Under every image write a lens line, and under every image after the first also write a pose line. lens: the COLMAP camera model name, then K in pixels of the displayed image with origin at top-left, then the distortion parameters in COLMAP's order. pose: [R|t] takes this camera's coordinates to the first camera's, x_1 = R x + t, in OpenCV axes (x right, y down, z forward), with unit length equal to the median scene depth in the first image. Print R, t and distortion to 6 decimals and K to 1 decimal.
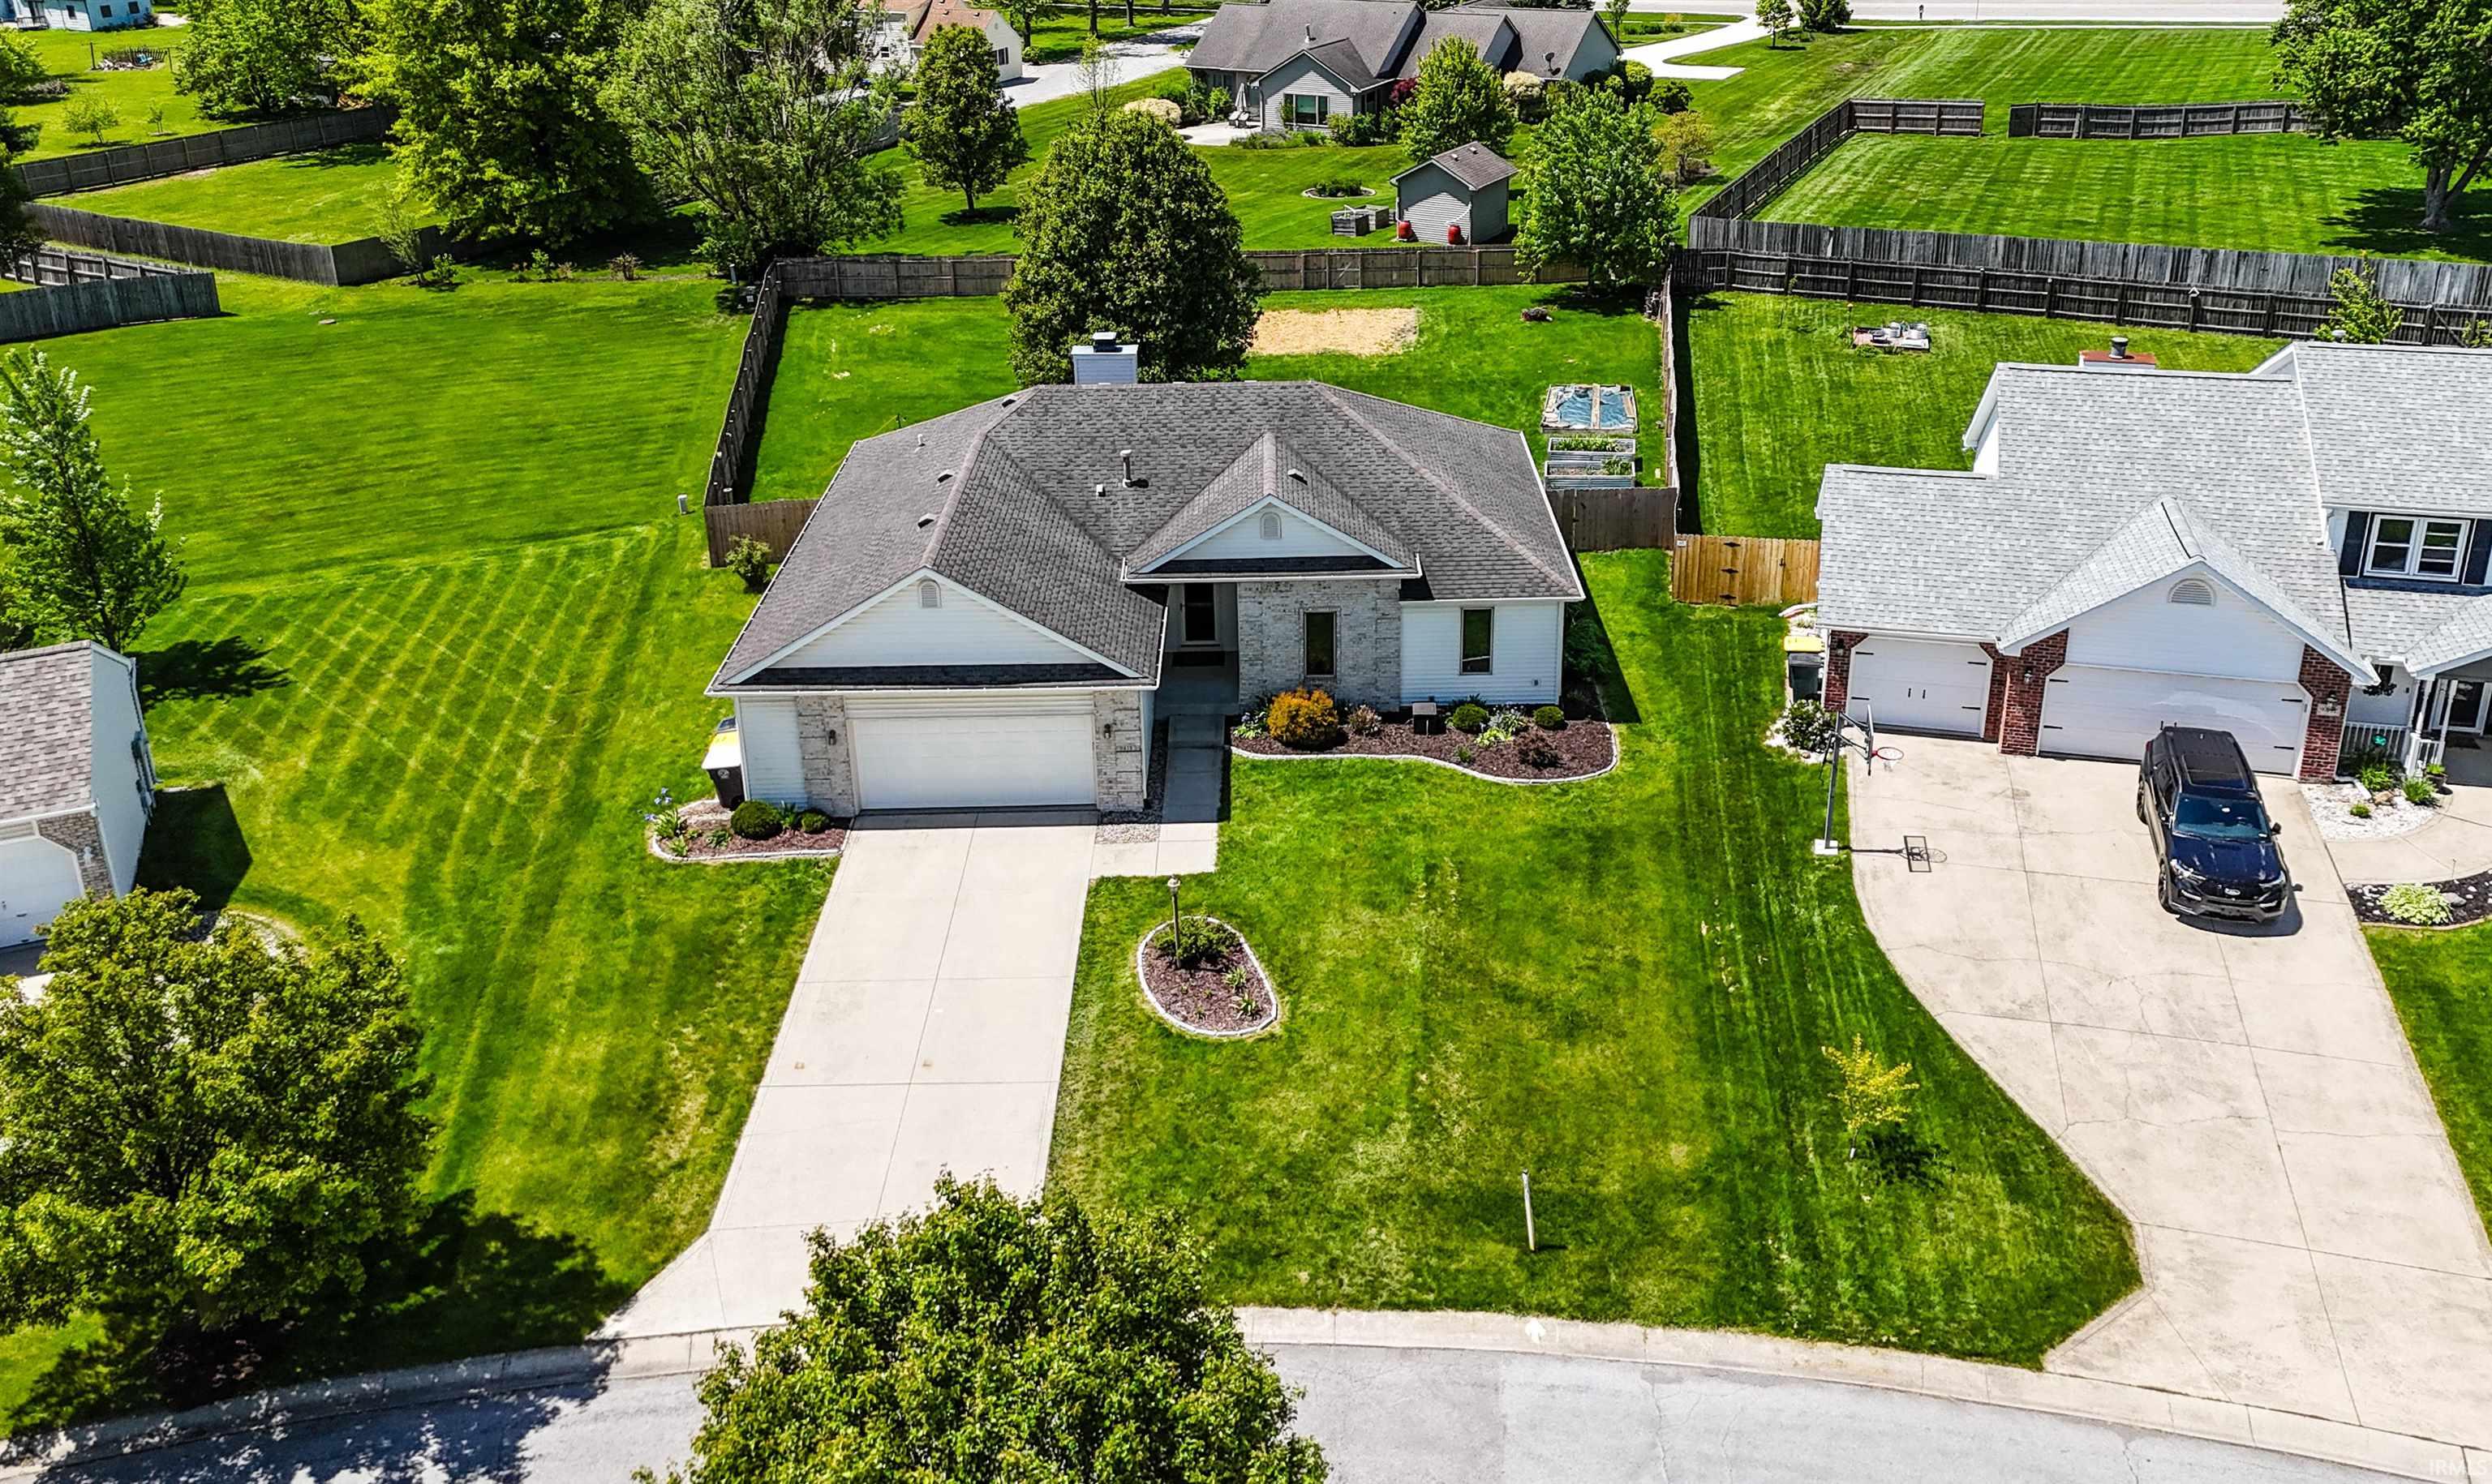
lens RADIAL K [[1940.5, 0, 1248.6], [0, 1940.5, 528.4], [0, 0, 1]] dist [0.061354, 0.000525]
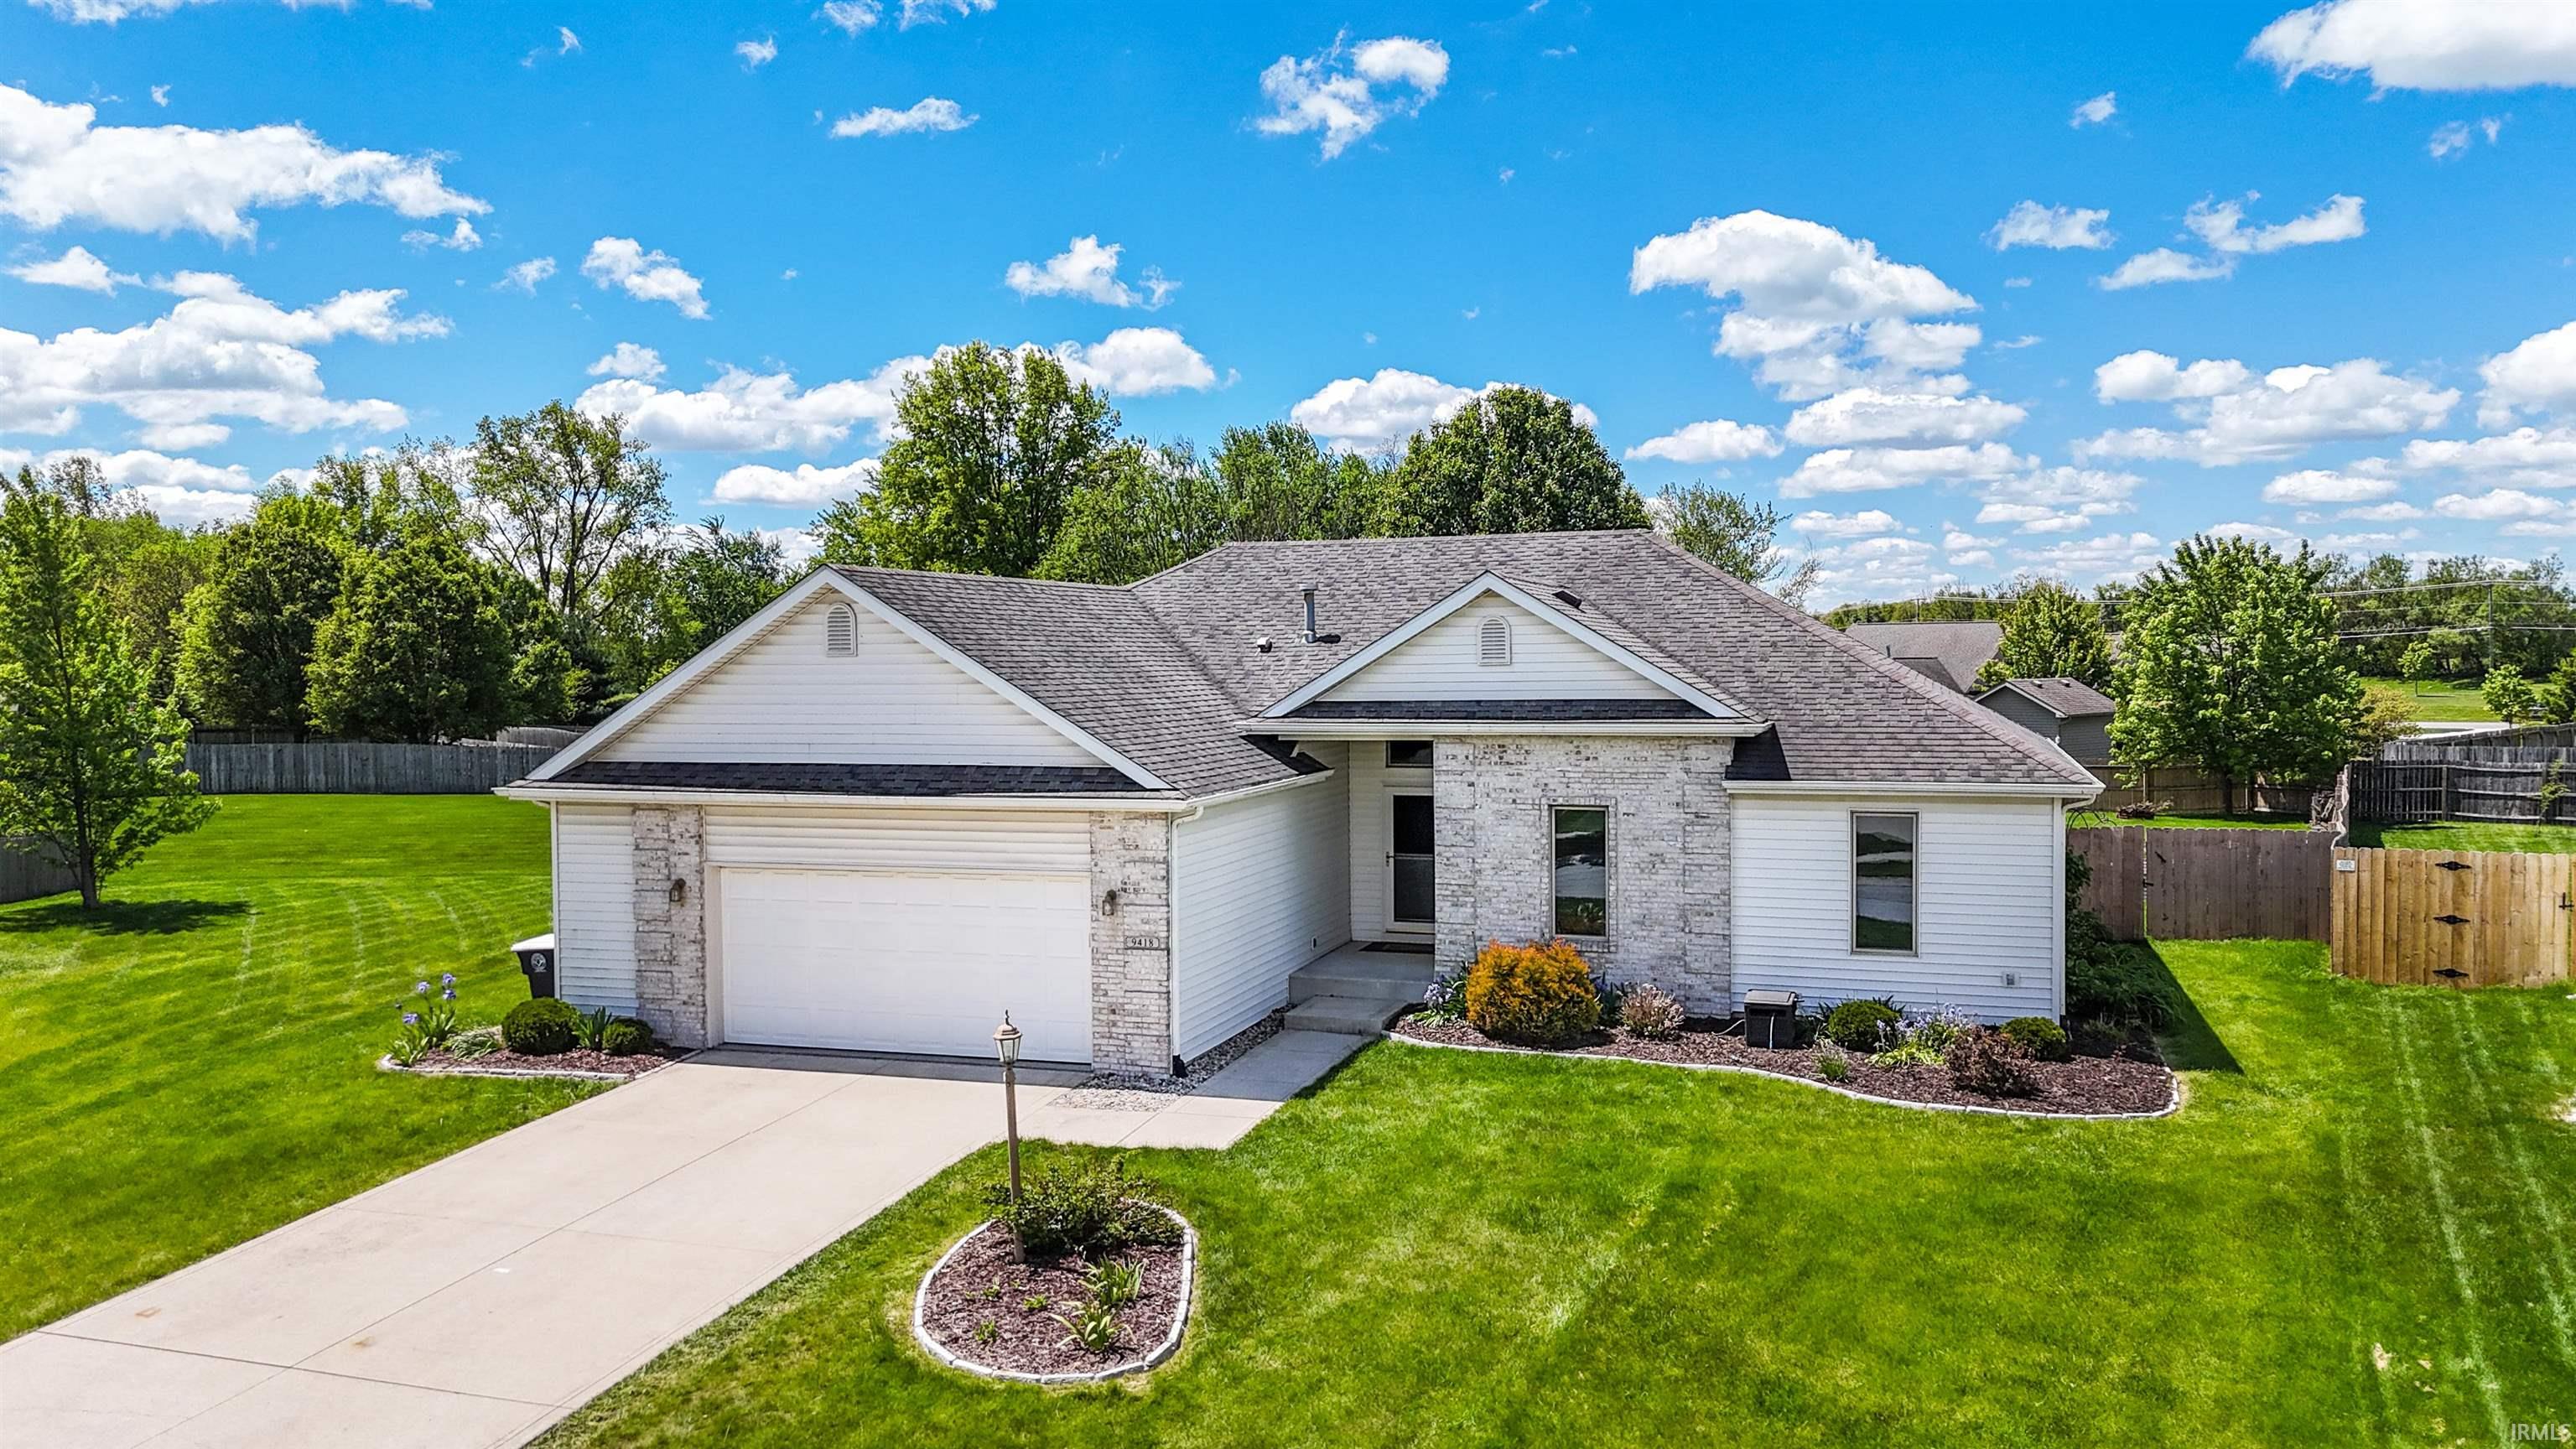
lens RADIAL K [[1852.0, 0, 1288.0], [0, 1852.0, 724.5], [0, 0, 1]] dist [0.070005, -0.086862]
pose [[0.946914, 0.024211, -0.320575, 0.137230], [-0.126990, 0.944239, -0.303788, 0.207290], [0.295345, 0.328371, 0.897187, 0.538568]]
